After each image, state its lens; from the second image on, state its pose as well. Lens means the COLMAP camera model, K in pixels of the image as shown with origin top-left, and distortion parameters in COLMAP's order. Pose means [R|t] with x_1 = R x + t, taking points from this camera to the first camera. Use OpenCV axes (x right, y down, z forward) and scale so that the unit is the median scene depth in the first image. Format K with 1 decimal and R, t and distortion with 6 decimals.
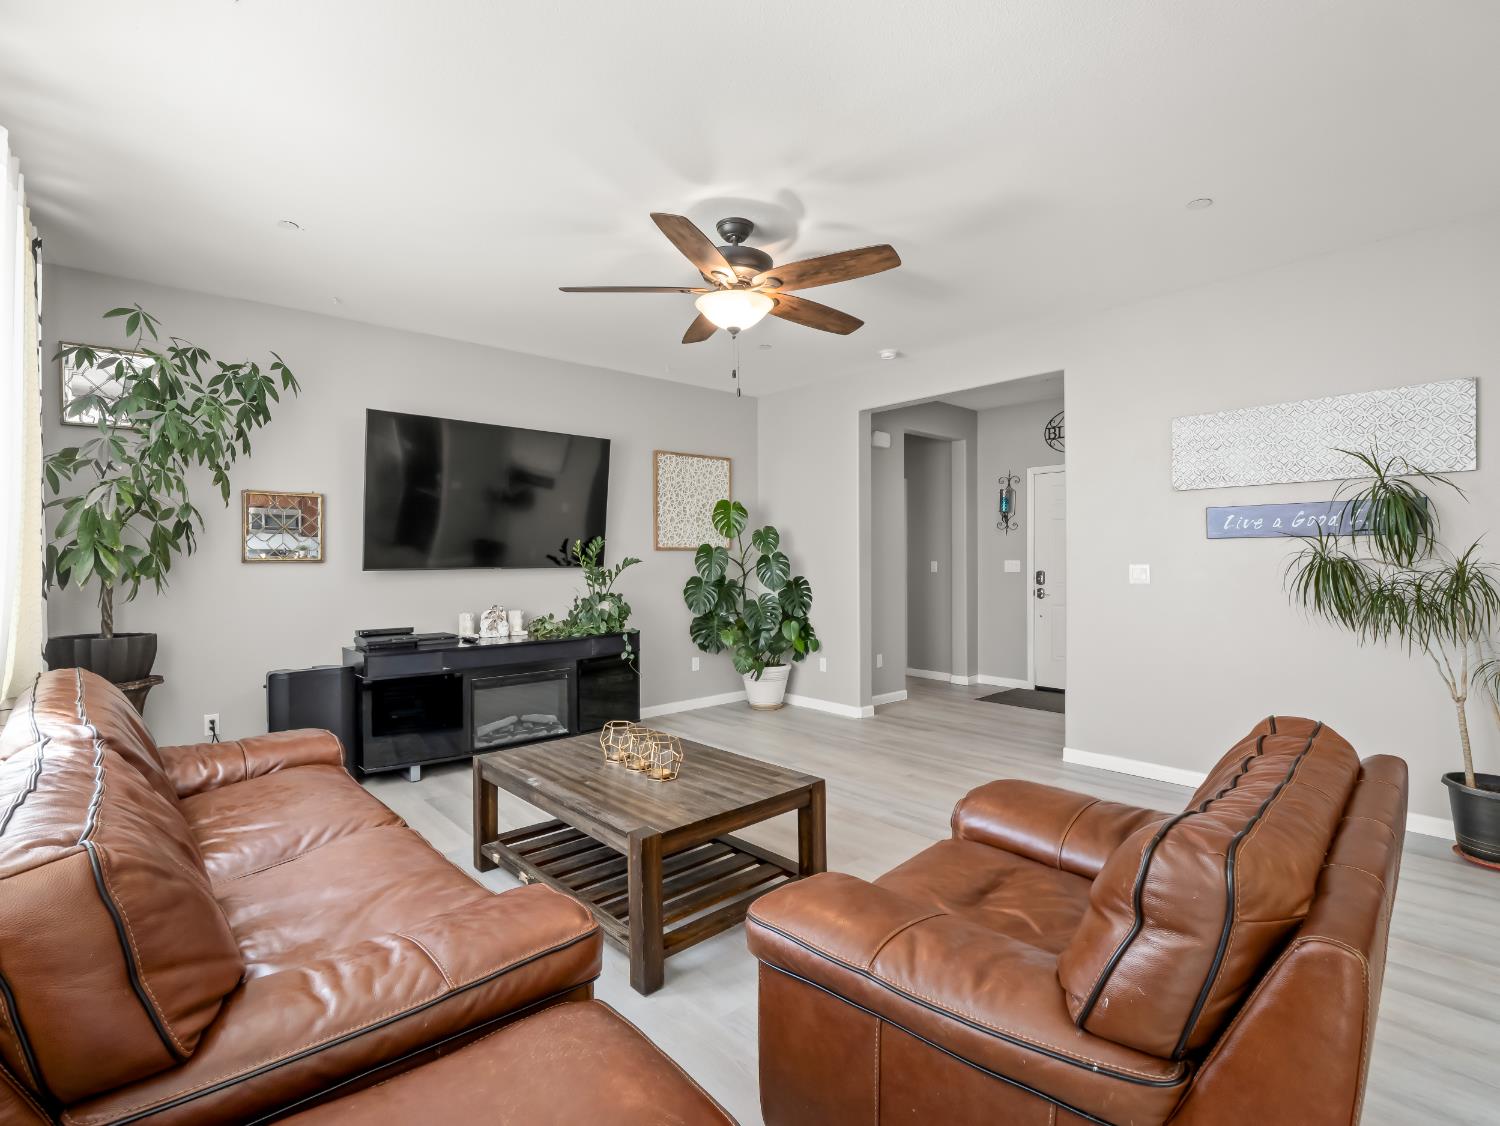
lens RADIAL K [[722.5, 0, 748.6], [0, 722.5, 565.6], [0, 0, 1]] dist [-0.008447, -0.004676]
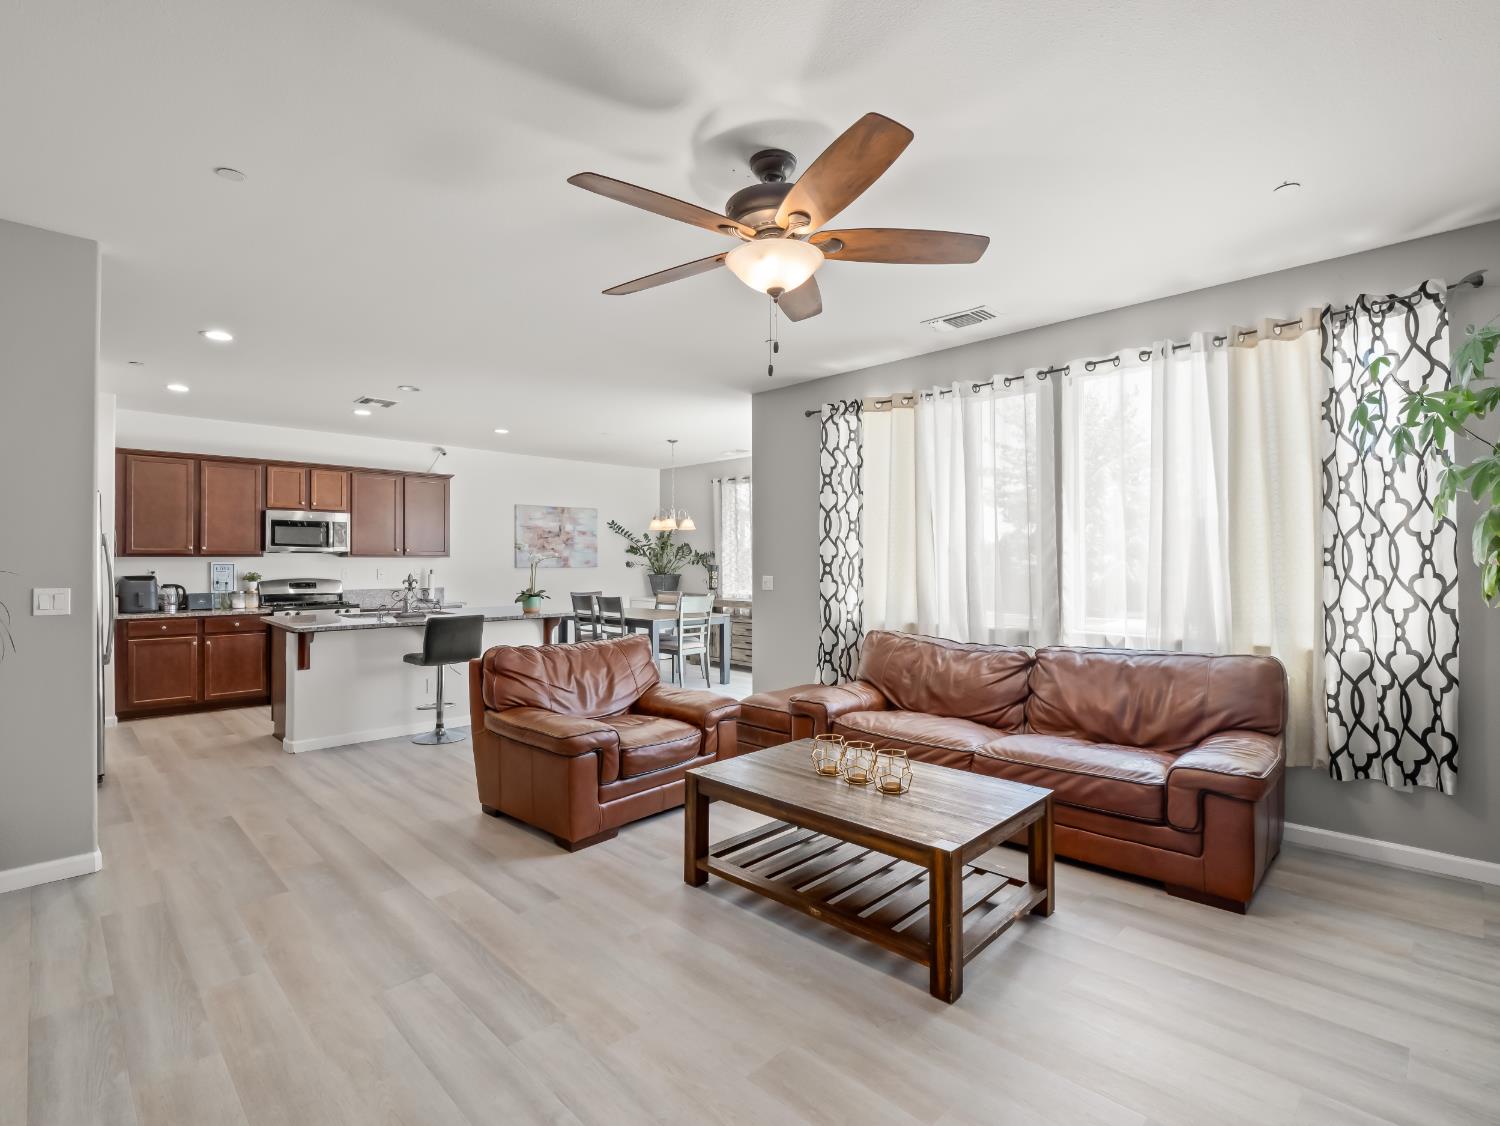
lens RADIAL K [[722.5, 0, 749.4], [0, 722.5, 560.9], [0, 0, 1]] dist [-0.008447, -0.004676]
pose [[-0.998434, 0.008086, -0.055363, 0.032022], [0.007724, 0.999947, 0.006747, -0.022168], [0.055415, 0.006309, -0.998443, 1.055467]]
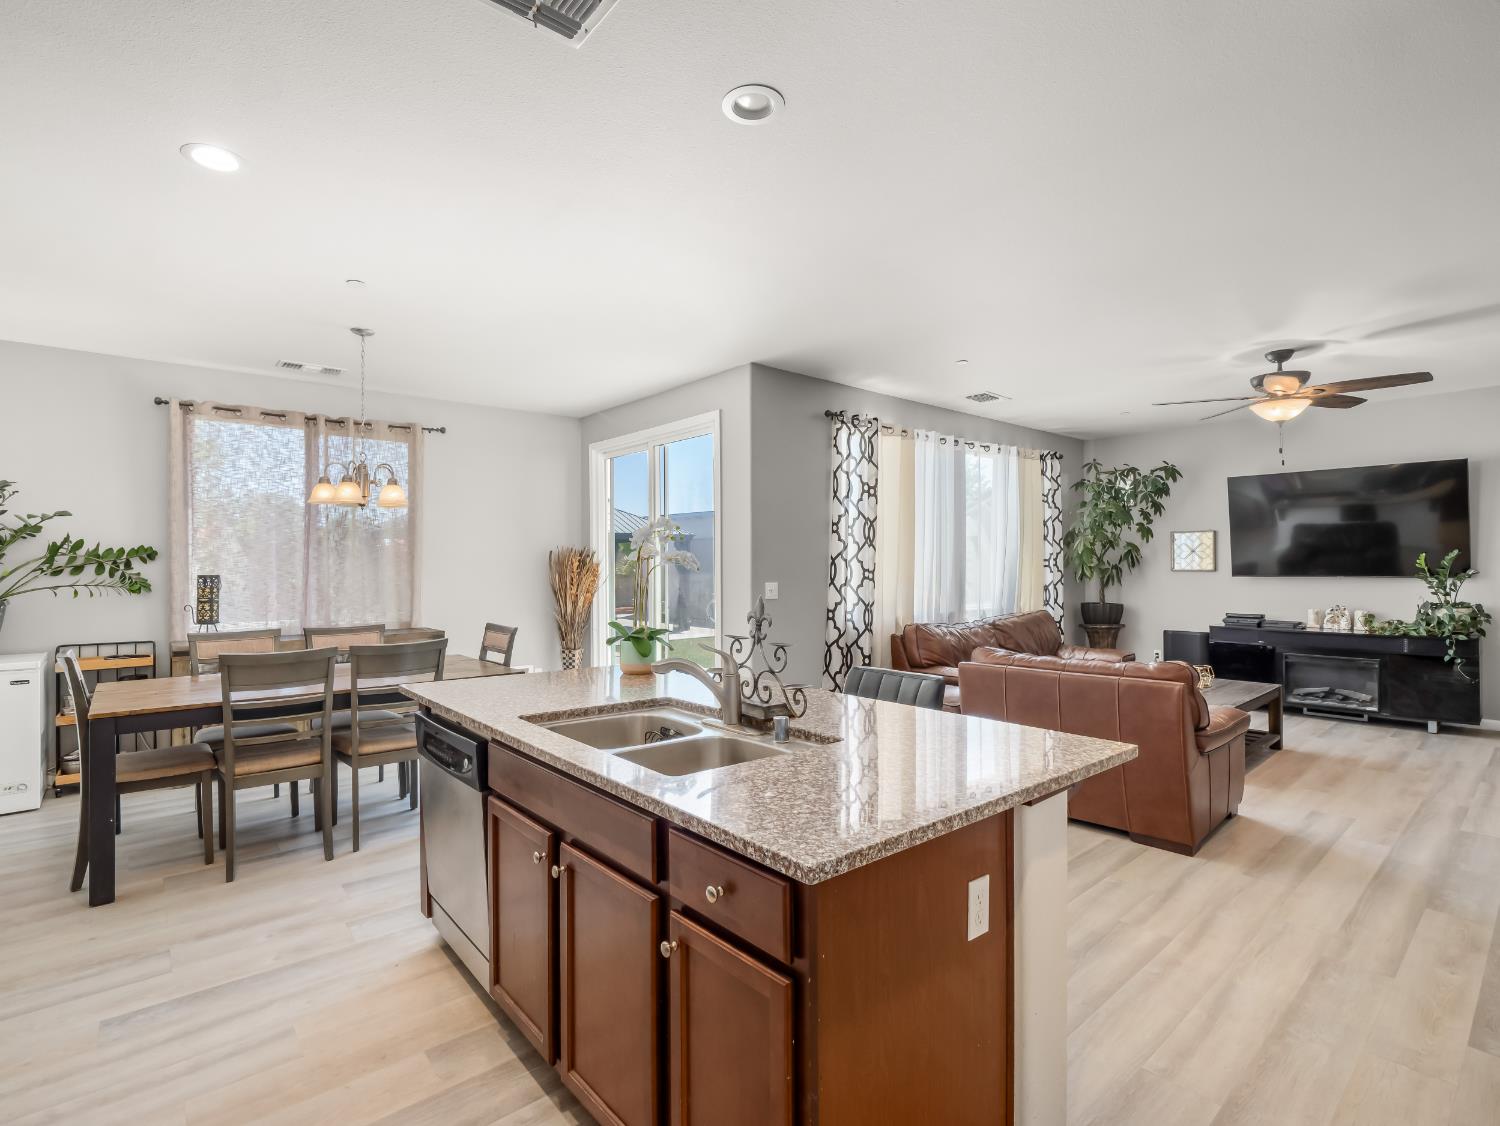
lens RADIAL K [[722.5, 0, 743.6], [0, 722.5, 566.2], [0, 0, 1]] dist [-0.008447, -0.004676]
pose [[-0.021131, 0.005786, -0.999760, 0.882720], [-0.002792, 0.999979, 0.005847, -0.018487], [0.999773, 0.002915, -0.021115, -0.051338]]
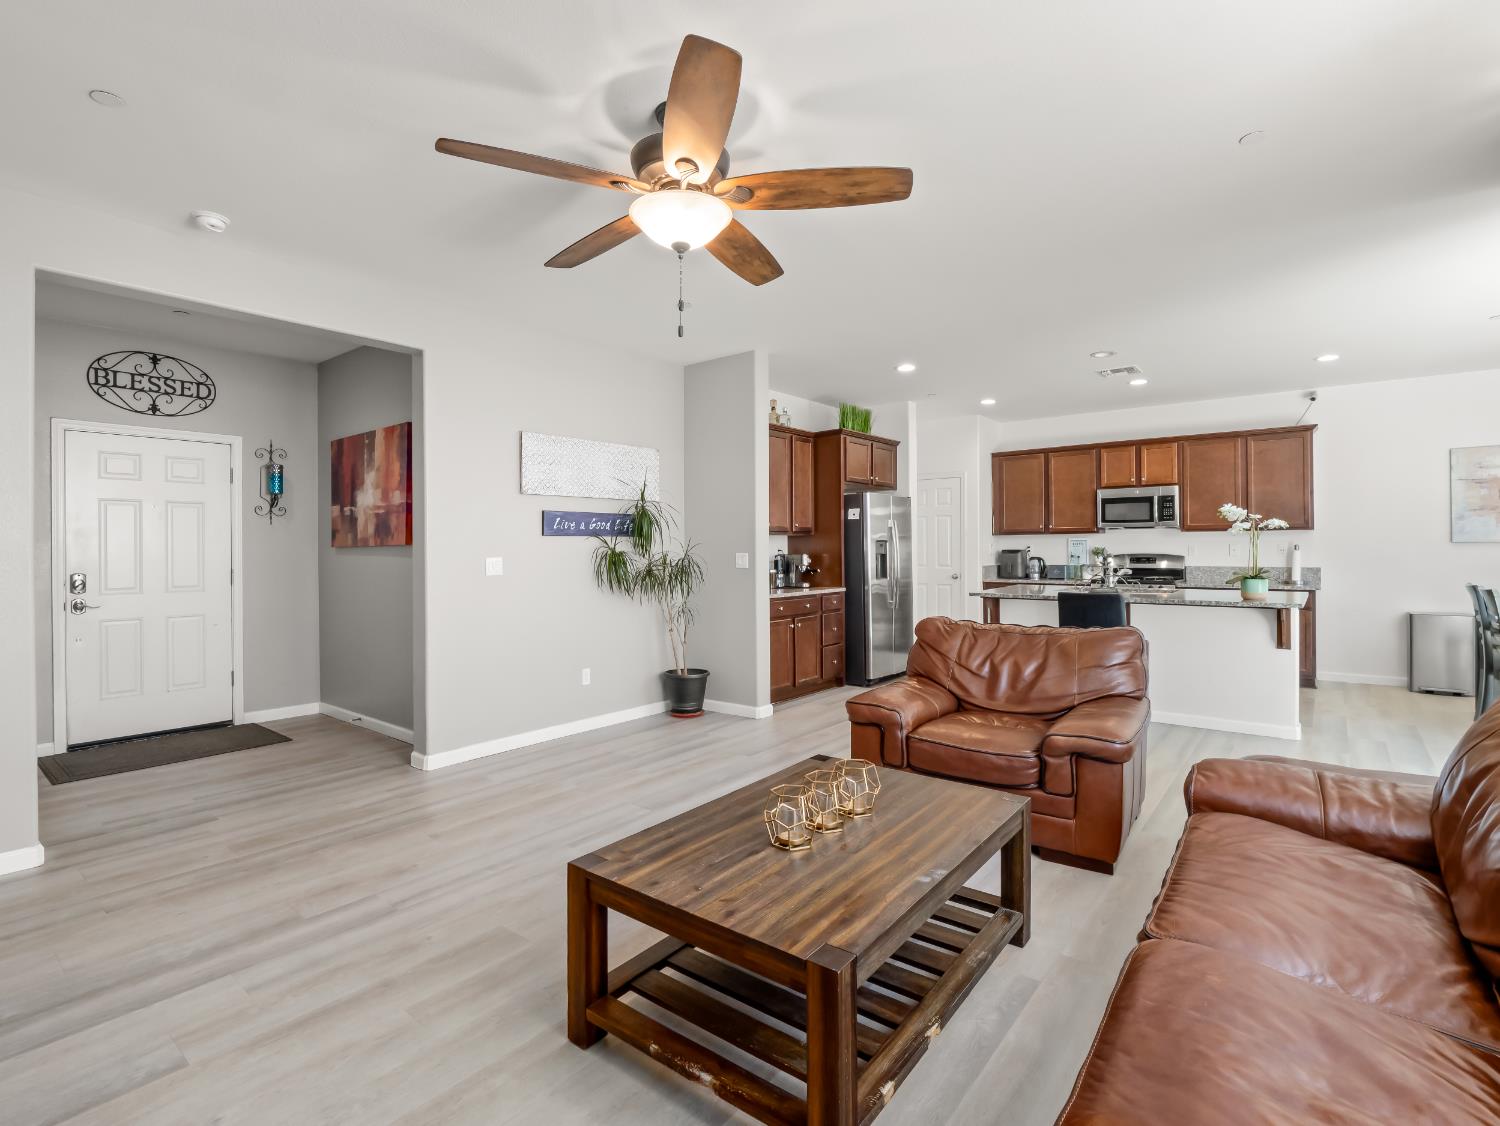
lens RADIAL K [[722.5, 0, 742.6], [0, 722.5, 548.4], [0, 0, 1]] dist [-0.008447, -0.004676]
pose [[-0.158706, 0.006803, 0.987302, -0.459165], [0.017401, 0.999840, -0.004092, -0.003519], [-0.987172, 0.016531, -0.158799, 0.625743]]
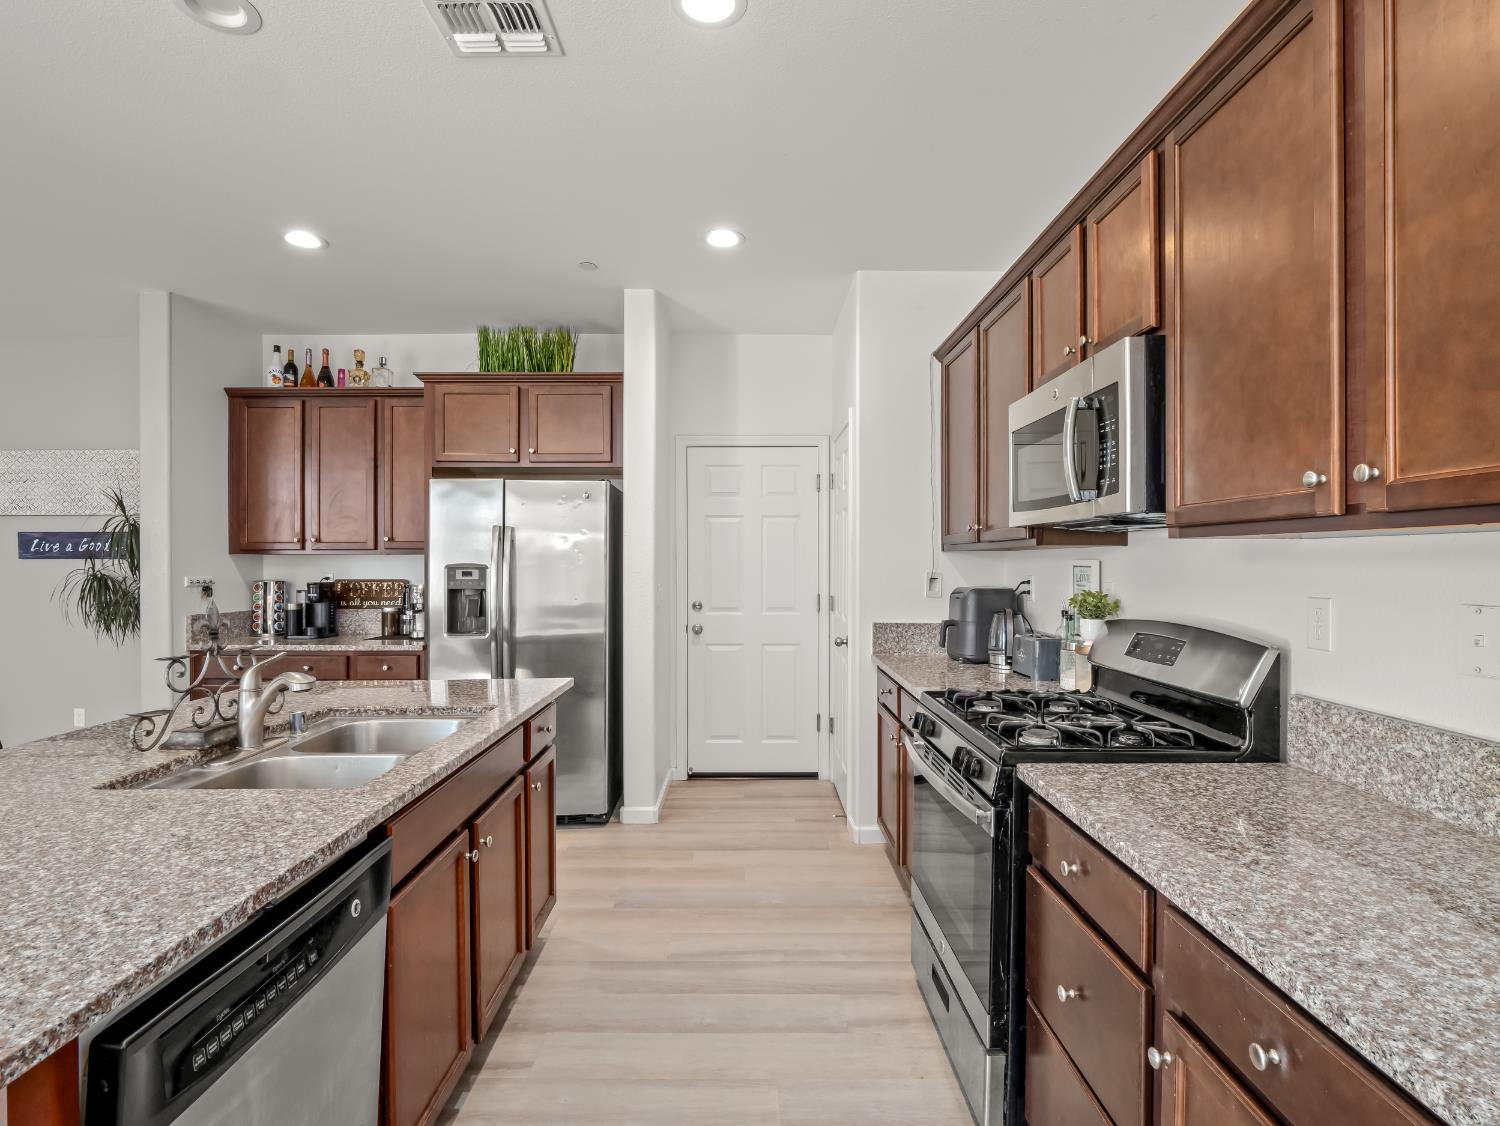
lens RADIAL K [[743.4, 0, 752.8], [0, 743.4, 561.8], [0, 0, 1]] dist [-0.015595, -0.004322]
pose [[0.658717, 0.005621, 0.752370, 0.387309], [0.002720, 0.999948, -0.009852, -0.013225], [-0.752386, 0.008536, 0.658667, -0.470490]]
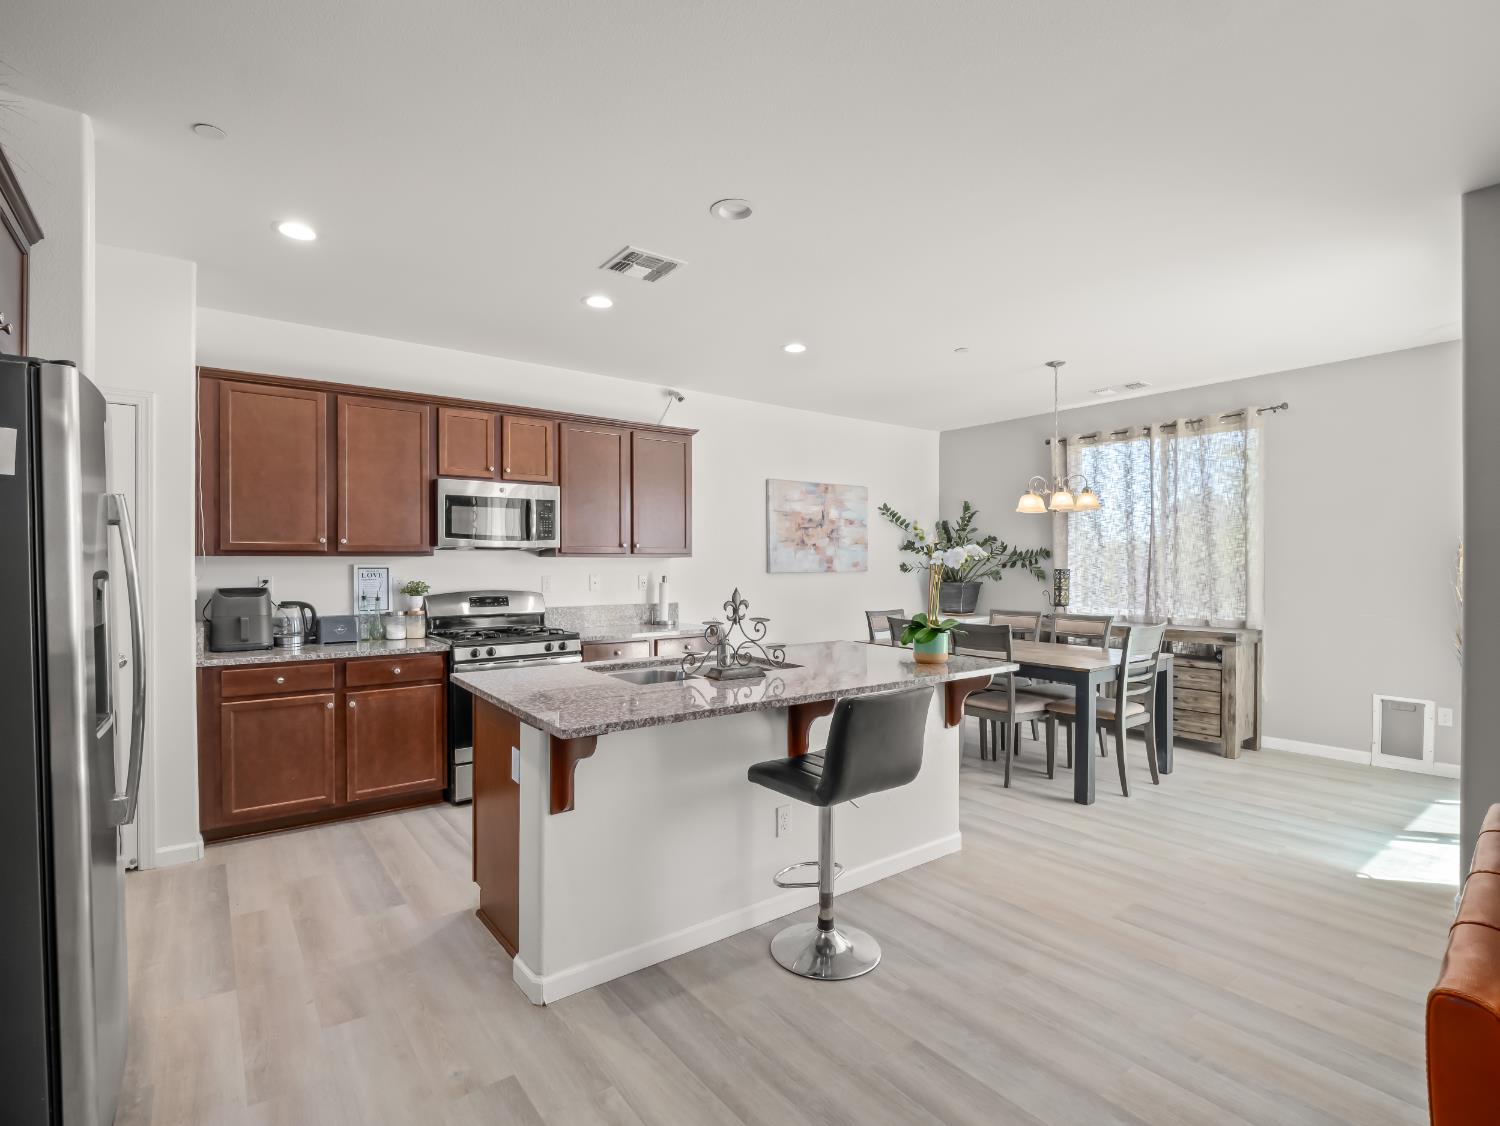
lens RADIAL K [[722.5, 0, 750.9], [0, 722.5, 572.3], [0, 0, 1]] dist [-0.008447, -0.004676]
pose [[-0.997047, 0.006800, 0.076493, 0.429477], [0.008337, 0.999769, 0.019791, -0.022269], [-0.076341, 0.020371, -0.996874, 0.472518]]
